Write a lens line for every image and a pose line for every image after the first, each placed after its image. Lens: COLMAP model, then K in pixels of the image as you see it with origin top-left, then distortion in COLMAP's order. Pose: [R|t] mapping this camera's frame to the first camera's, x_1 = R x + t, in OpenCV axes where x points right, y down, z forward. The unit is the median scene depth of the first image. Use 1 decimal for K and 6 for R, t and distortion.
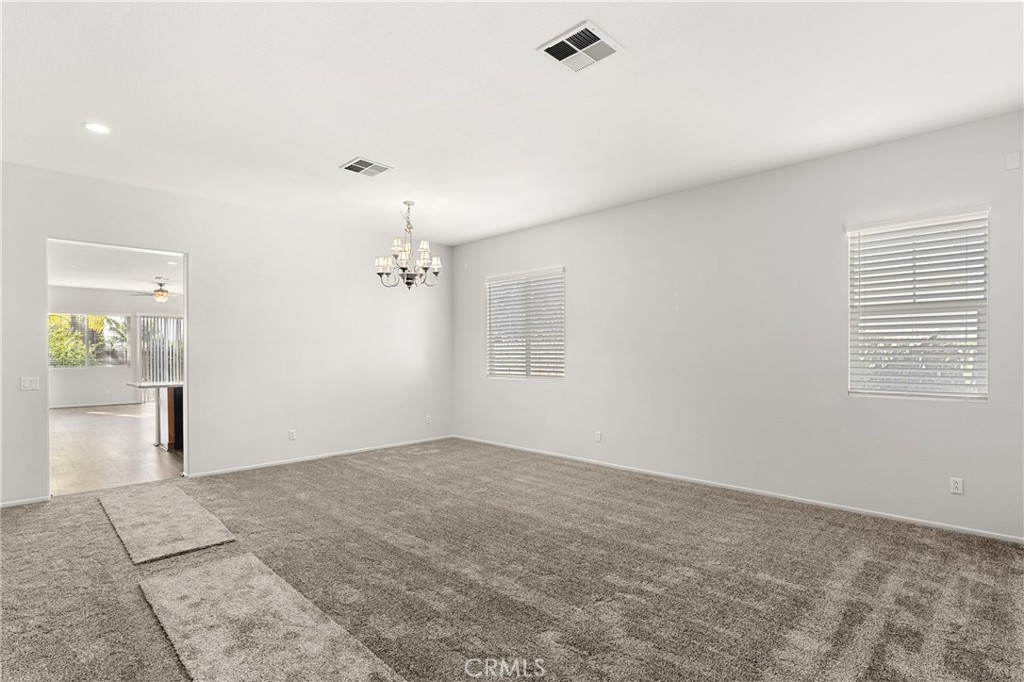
lens RADIAL K [[496.1, 0, 507.2], [0, 496.1, 355.7], [0, 0, 1]] dist [-0.001979, -0.000355]
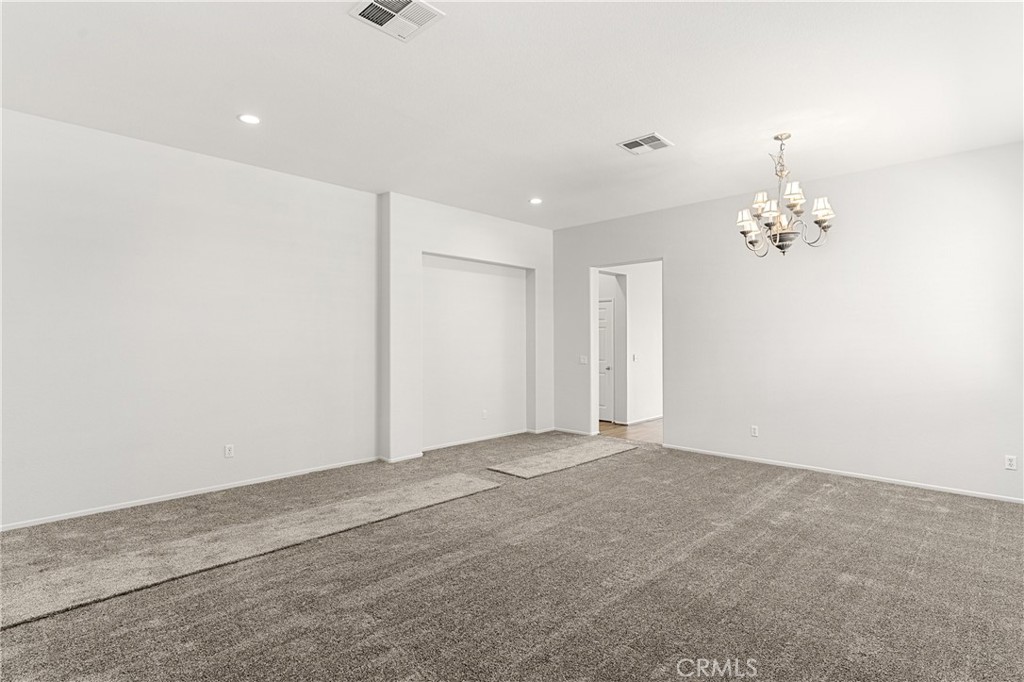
lens RADIAL K [[504.0, 0, 512.0], [0, 504.0, 341.0], [0, 0, 1]] dist [-0.002063, -0.000203]
pose [[0.027218, 0.003063, -0.999625, 0.566608], [-0.006125, 0.999977, 0.002897, -0.007361], [0.999611, 0.006044, 0.027236, 0.622043]]
